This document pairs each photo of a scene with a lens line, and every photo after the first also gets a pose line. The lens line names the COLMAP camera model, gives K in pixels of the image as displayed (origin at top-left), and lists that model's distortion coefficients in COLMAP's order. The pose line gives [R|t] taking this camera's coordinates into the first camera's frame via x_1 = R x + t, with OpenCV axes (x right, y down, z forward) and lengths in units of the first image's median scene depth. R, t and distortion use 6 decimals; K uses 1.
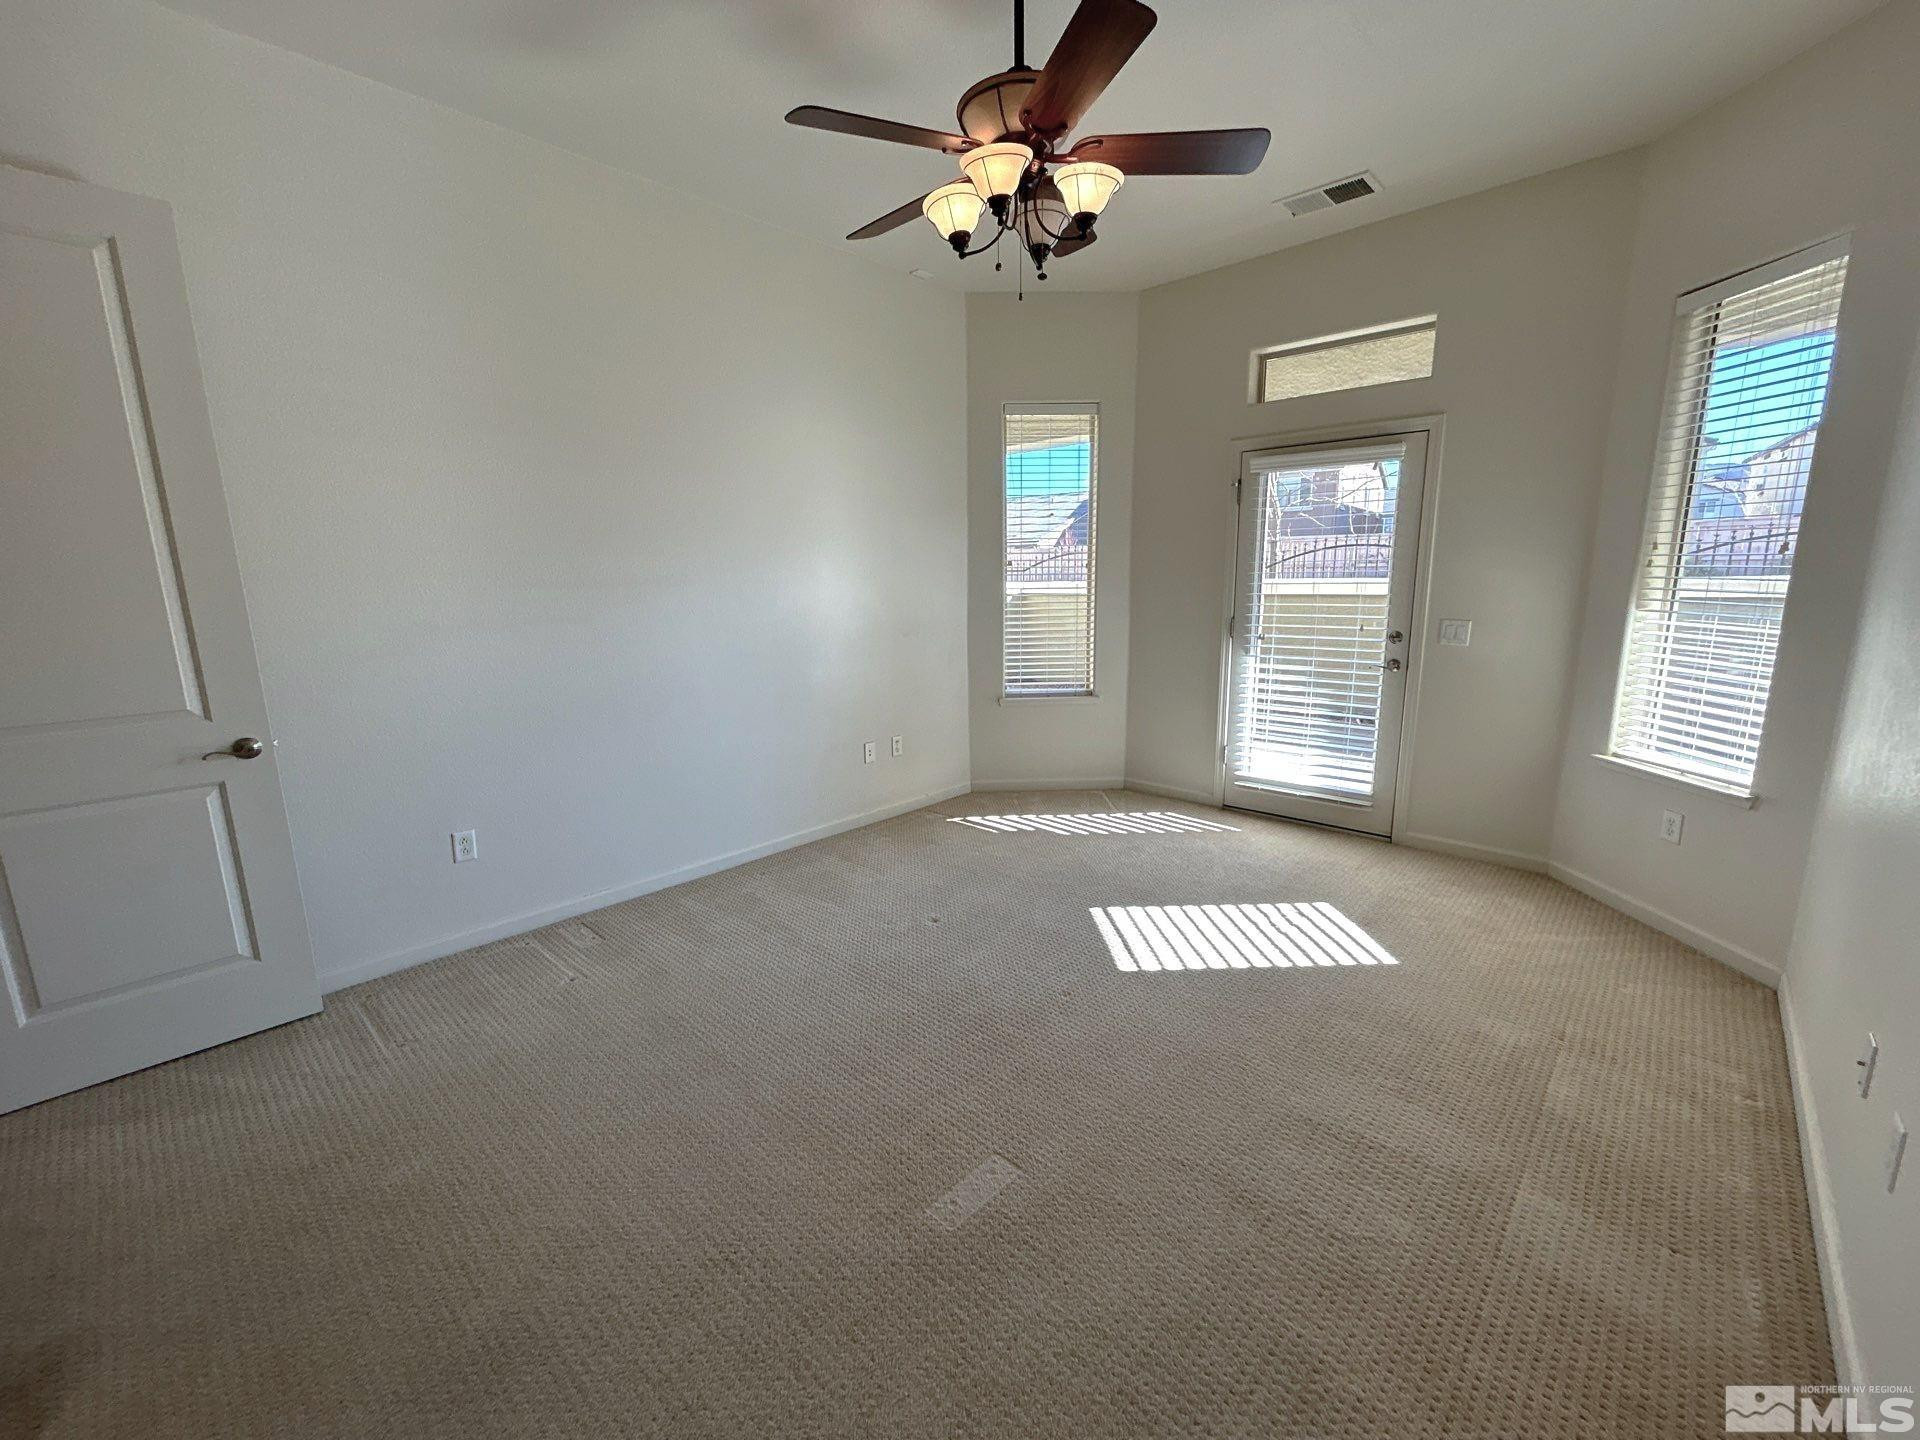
lens RADIAL K [[792.4, 0, 978.6], [0, 792.4, 722.6], [0, 0, 1]] dist [0.003536, 0.000069]
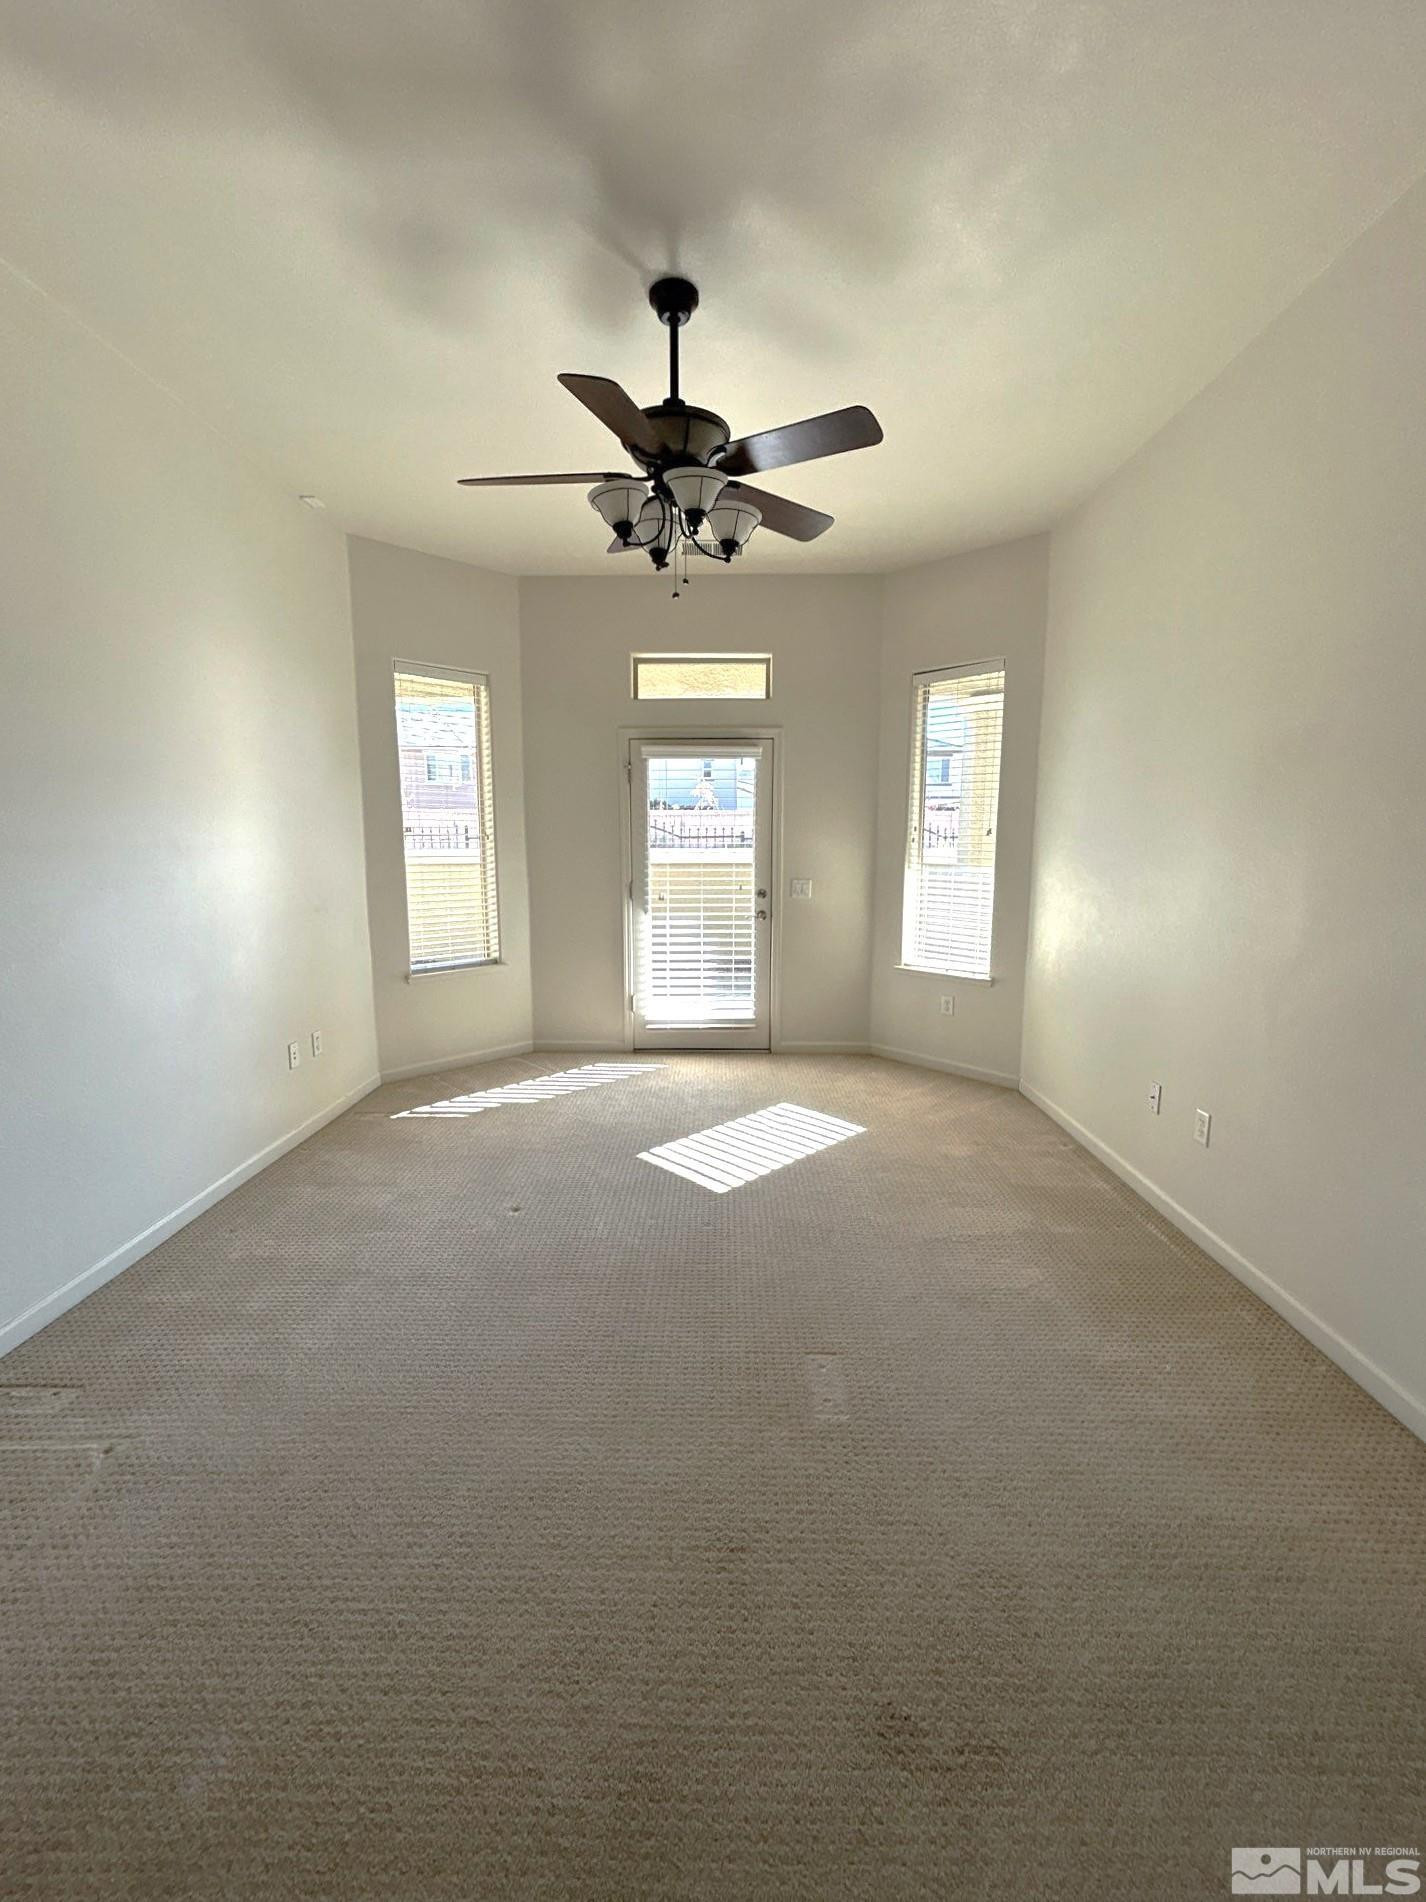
lens RADIAL K [[785.0, 0, 715.3], [0, 785.0, 948.8], [0, 0, 1]] dist [0.003536, 0.000069]
pose [[0.736548, -0.081680, 0.671435, -0.385702], [0.115610, 0.993277, -0.005990, -0.018846], [-0.666432, 0.082037, 0.741039, 0.104632]]
